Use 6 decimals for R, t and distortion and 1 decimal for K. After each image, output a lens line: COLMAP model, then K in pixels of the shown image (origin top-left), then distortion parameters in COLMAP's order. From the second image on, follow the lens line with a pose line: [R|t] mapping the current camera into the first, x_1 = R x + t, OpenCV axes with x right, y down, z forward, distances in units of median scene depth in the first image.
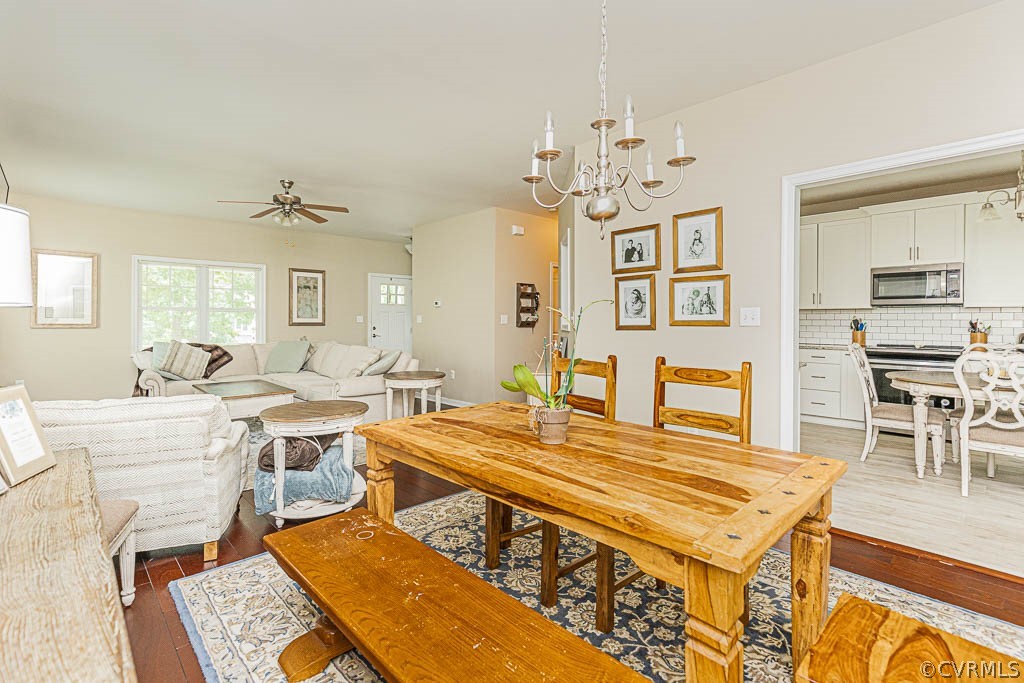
lens RADIAL K [[474.2, 0, 510.9], [0, 474.2, 319.7], [0, 0, 1]] dist [0.000099, 0.000008]
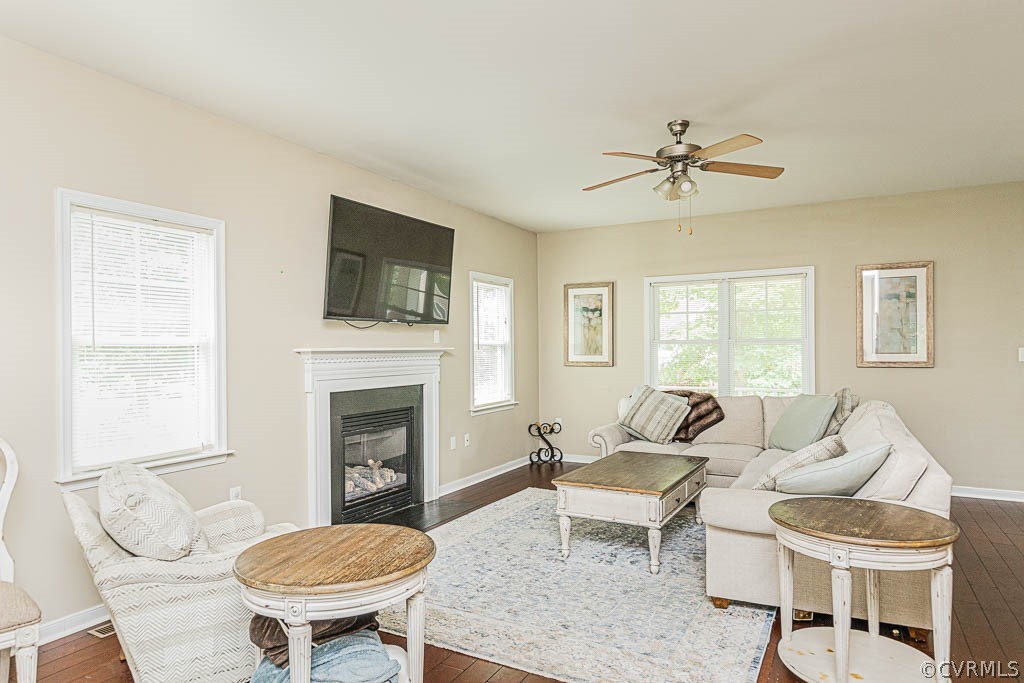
lens RADIAL K [[622.5, 0, 512.0], [0, 622.5, 341.5], [0, 0, 1]] dist [0.001575, 0.000332]
pose [[0.300325, -0.015598, -0.953709, 0.149663], [0.007738, 0.999873, -0.013917, -0.013146], [0.953806, -0.003200, 0.300408, 0.462521]]
